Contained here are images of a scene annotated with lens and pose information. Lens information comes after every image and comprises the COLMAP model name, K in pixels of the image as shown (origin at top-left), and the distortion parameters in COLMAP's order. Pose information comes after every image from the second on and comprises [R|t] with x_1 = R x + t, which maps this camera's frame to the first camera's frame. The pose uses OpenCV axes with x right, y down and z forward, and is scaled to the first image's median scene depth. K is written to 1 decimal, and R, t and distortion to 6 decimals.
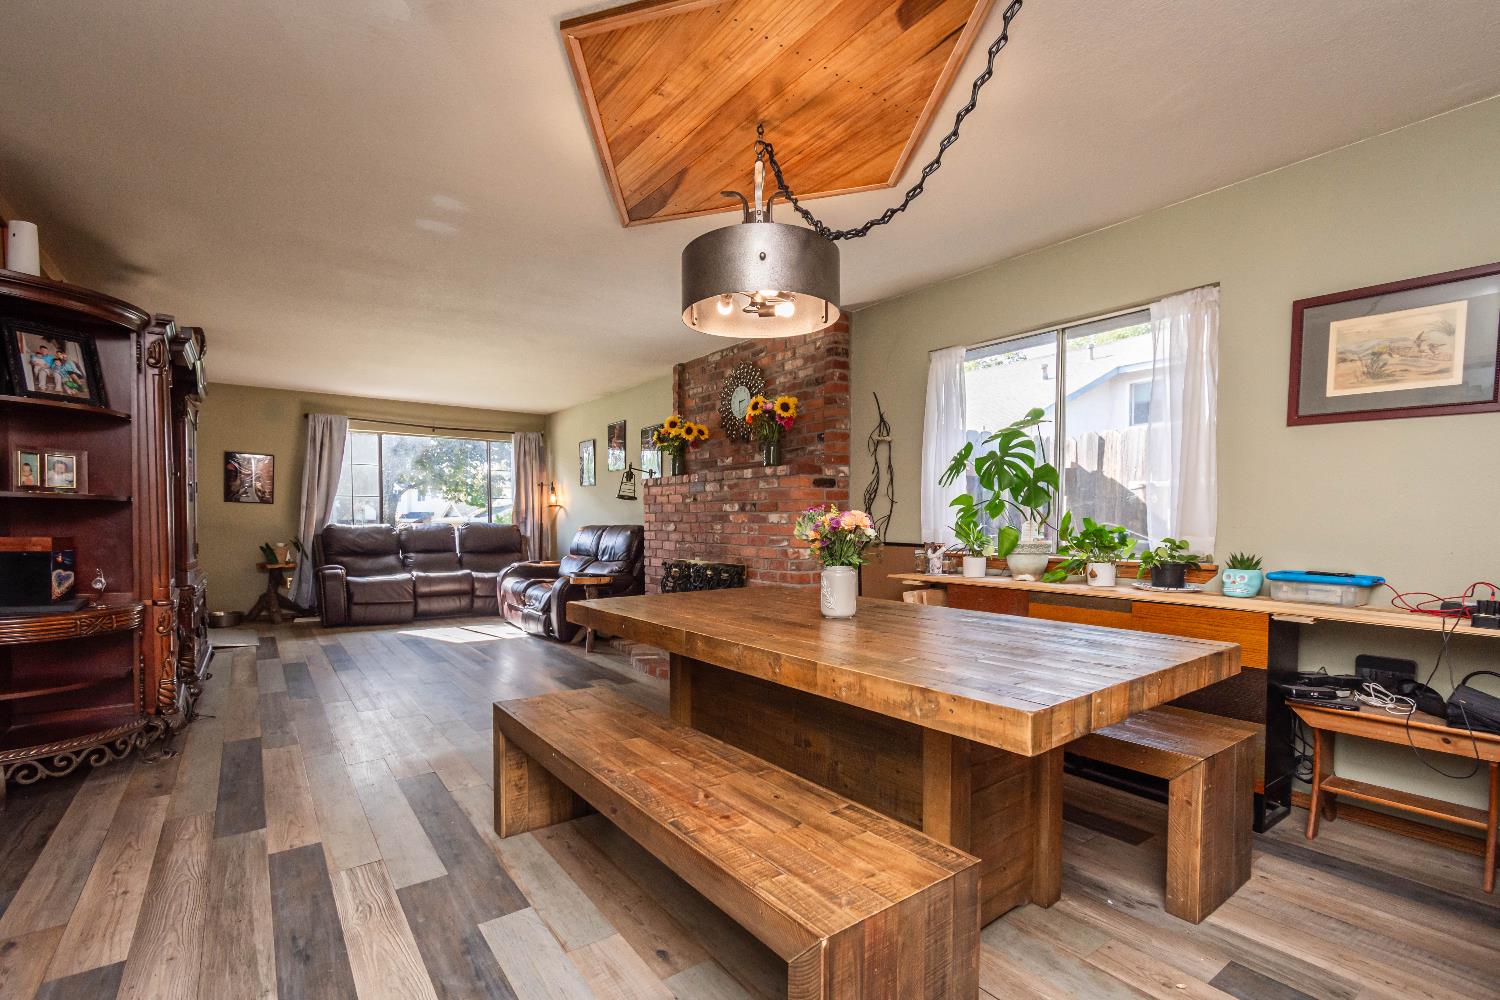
lens RADIAL K [[684.8, 0, 750.0], [0, 684.8, 552.2], [0, 0, 1]] dist [0.006914, -0.000195]
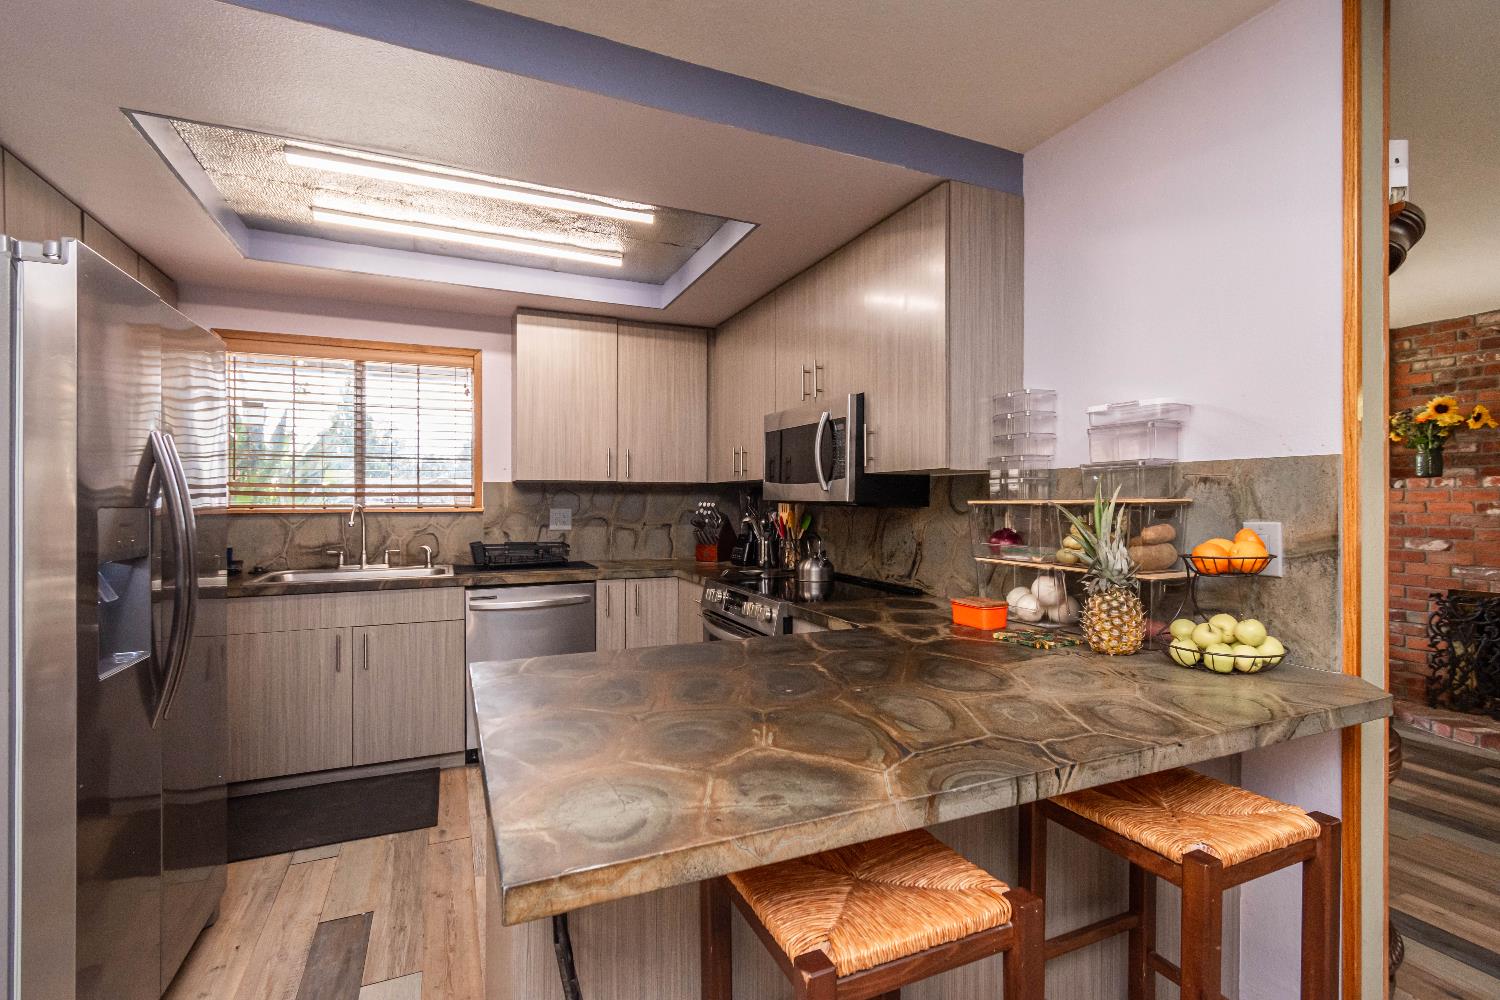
lens RADIAL K [[684.8, 0, 749.4], [0, 684.8, 503.4], [0, 0, 1]] dist [0.006914, -0.000195]
pose [[0.977398, 0.001315, -0.211402, -0.595750], [-0.010173, 0.999115, -0.040819, -0.038069], [0.211161, 0.042047, 0.976546, 0.091985]]
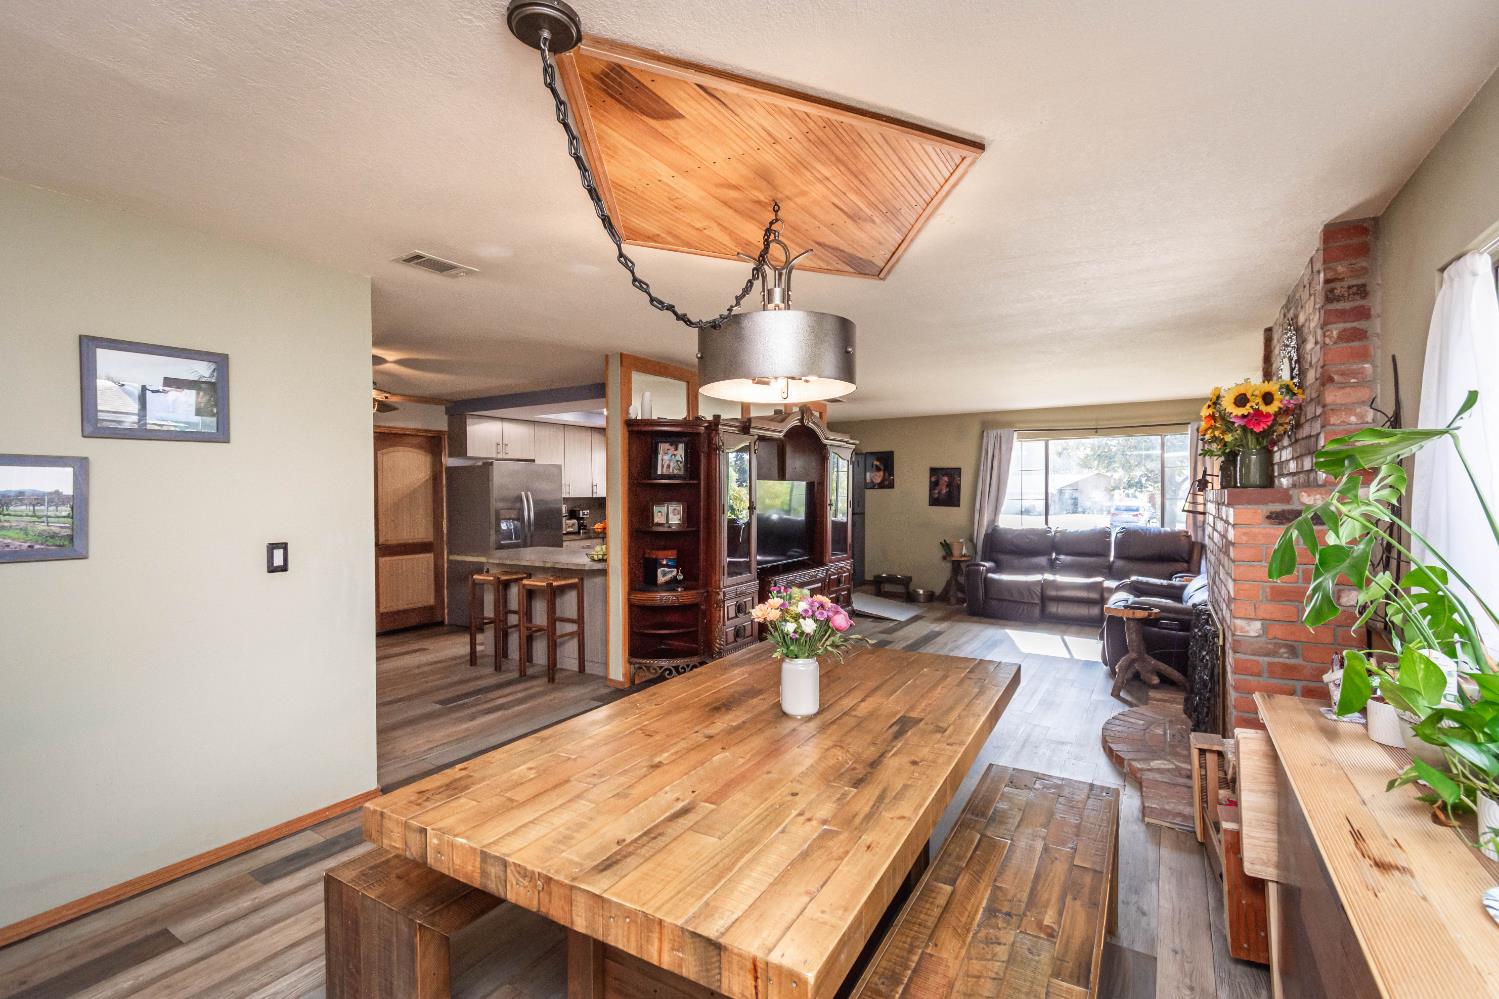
lens RADIAL K [[684.3, 0, 747.9], [0, 684.3, 502.4], [0, 0, 1]] dist [0.006914, -0.000195]
pose [[0.370178, 0.008061, -0.928926, 0.336024], [-0.037720, 0.999268, -0.006360, -0.062555], [0.928195, 0.037393, 0.370211, 0.216773]]
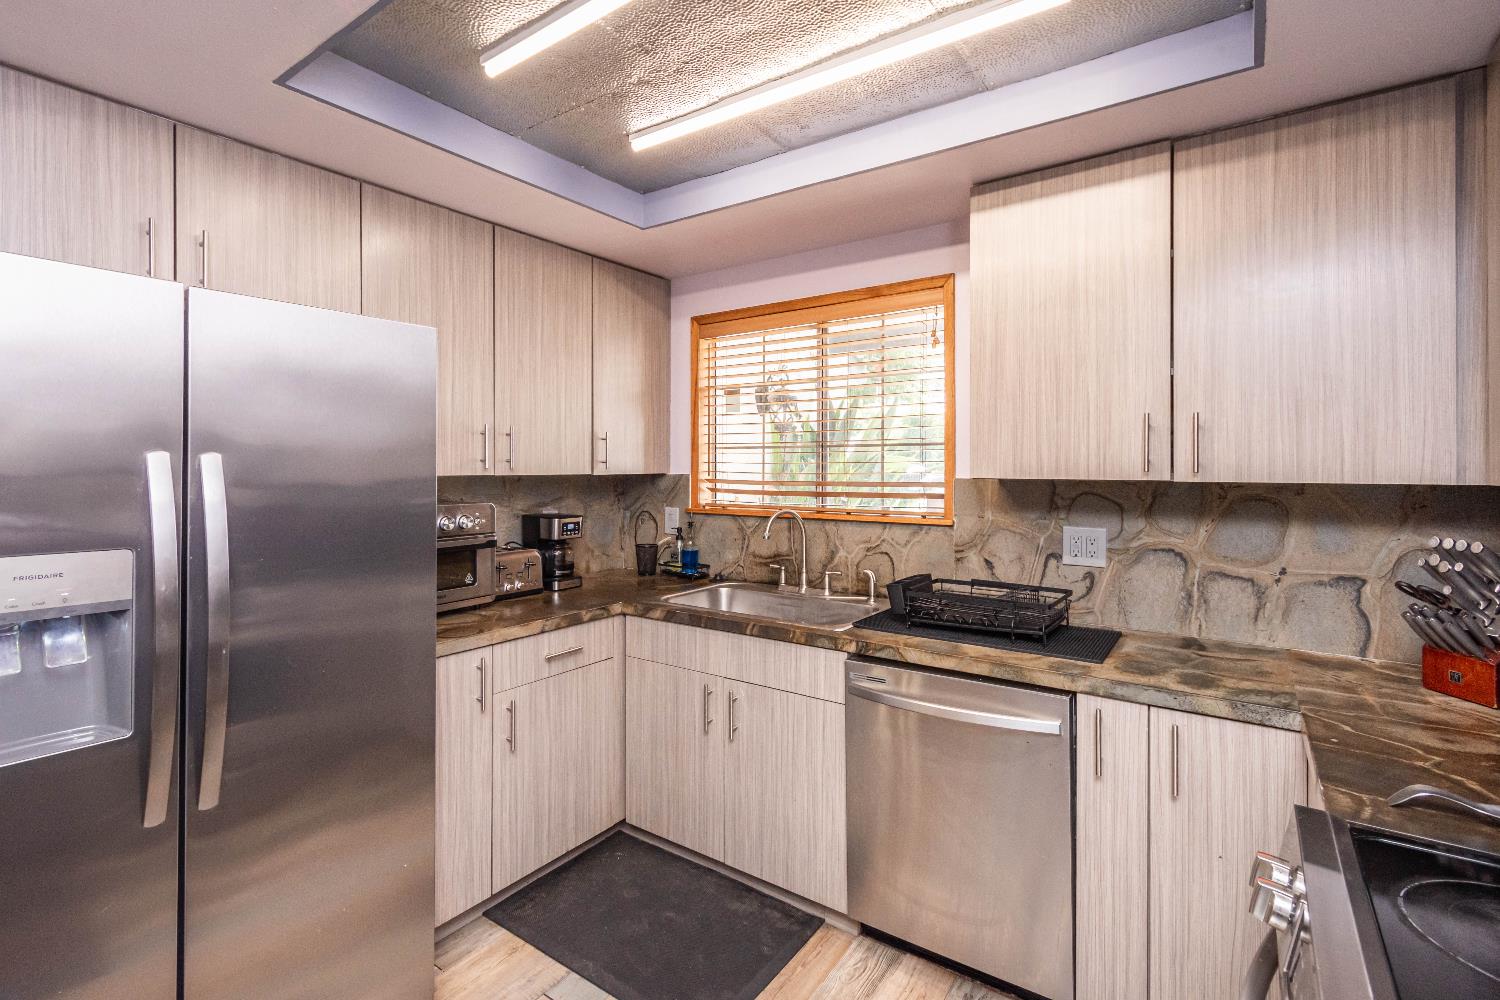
lens RADIAL K [[684.8, 0, 750.9], [0, 684.8, 467.9], [0, 0, 1]] dist [0.006914, -0.000195]
pose [[0.308503, -0.001251, -0.951223, -0.619673], [-0.047694, 0.998721, -0.016781, -0.072562], [0.950027, 0.050544, 0.308049, 0.396267]]
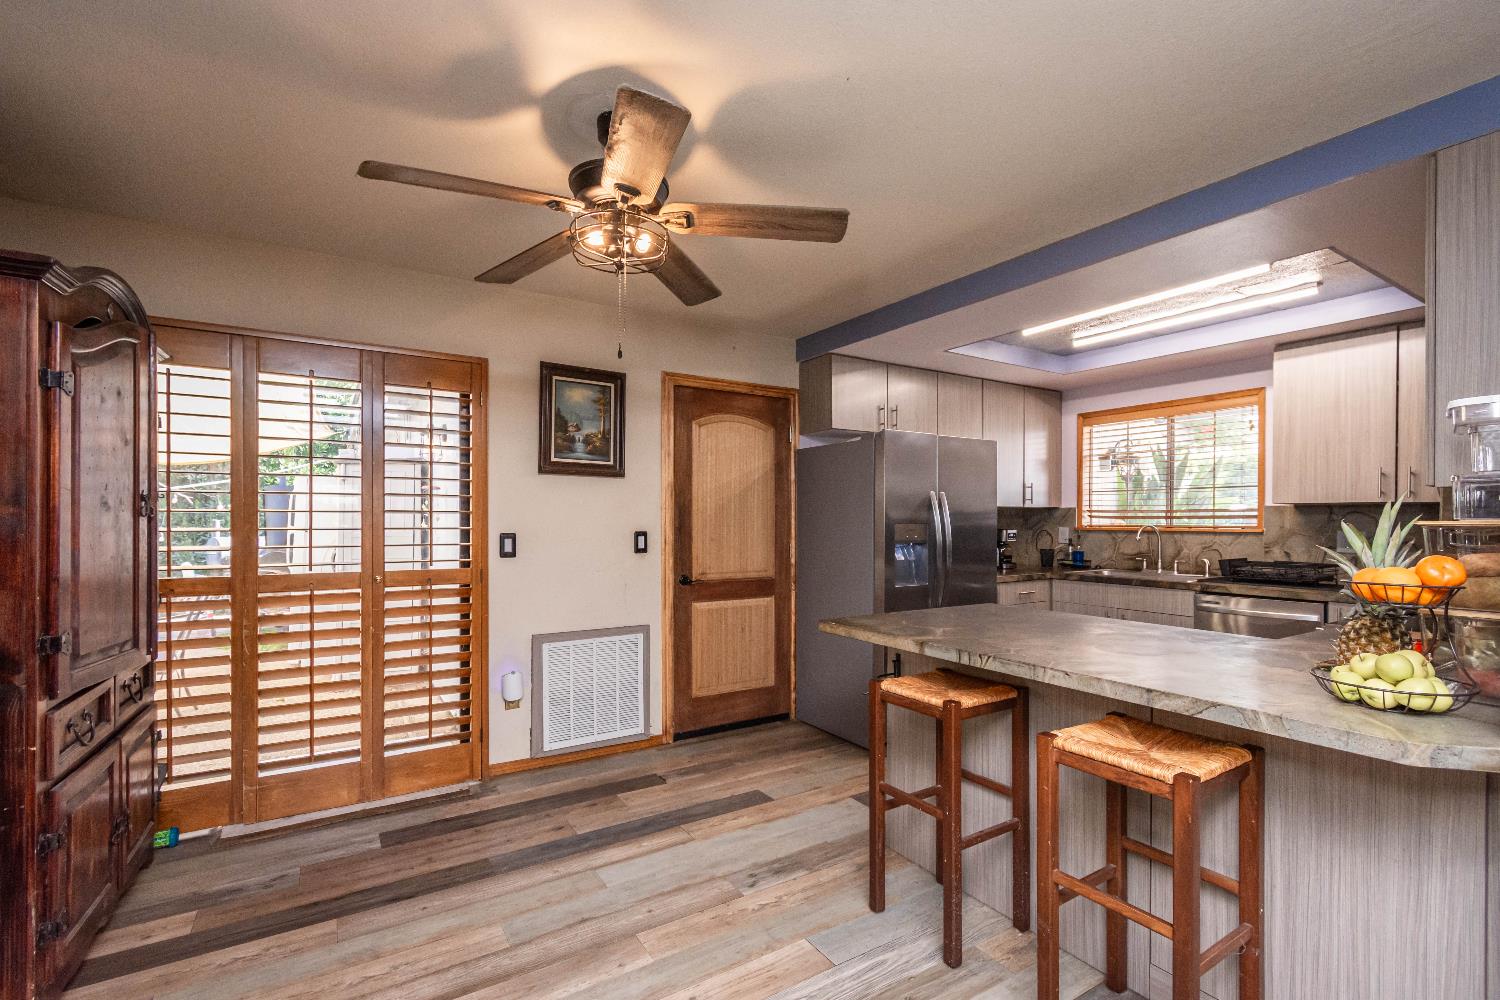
lens RADIAL K [[684.8, 0, 748.5], [0, 684.8, 524.1], [0, 0, 1]] dist [0.006914, -0.000195]
pose [[-0.071158, 0.004636, -0.997454, -0.251362], [-0.051151, 0.998657, 0.008291, -0.040903], [0.996153, 0.051611, -0.070825, 0.174619]]
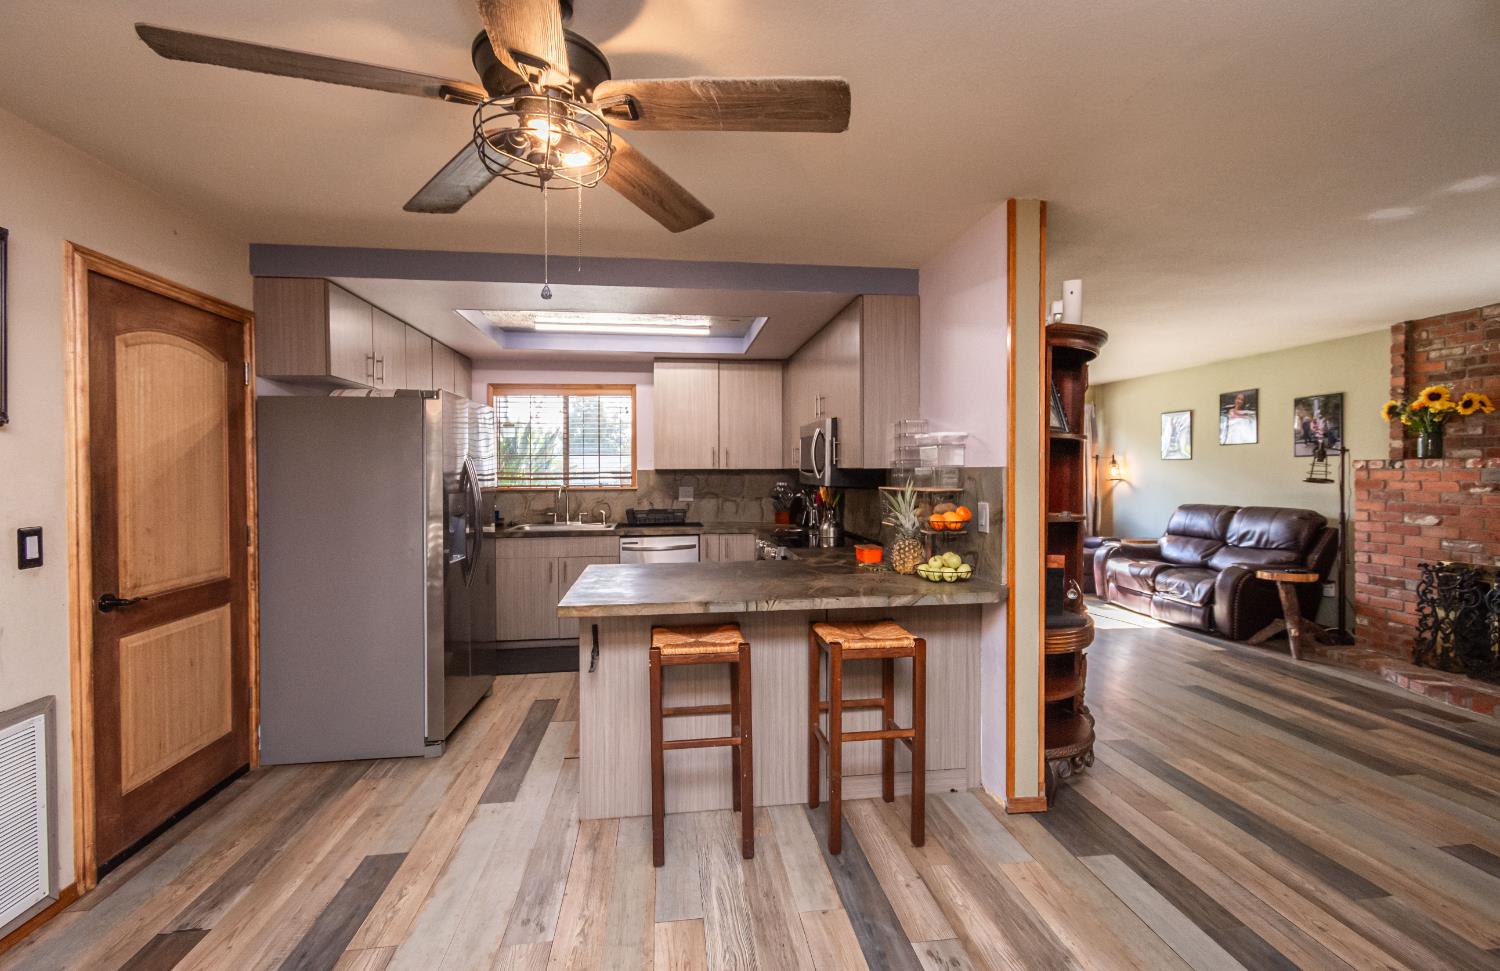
lens RADIAL K [[653.9, 0, 755.3], [0, 653.9, 477.8], [0, 0, 1]] dist [0.010138, -0.000205]
pose [[0.880988, 0.000229, -0.473139, -0.392496], [-0.016011, 0.999442, -0.029328, -0.044615], [0.472868, 0.033413, 0.880499, -0.074337]]
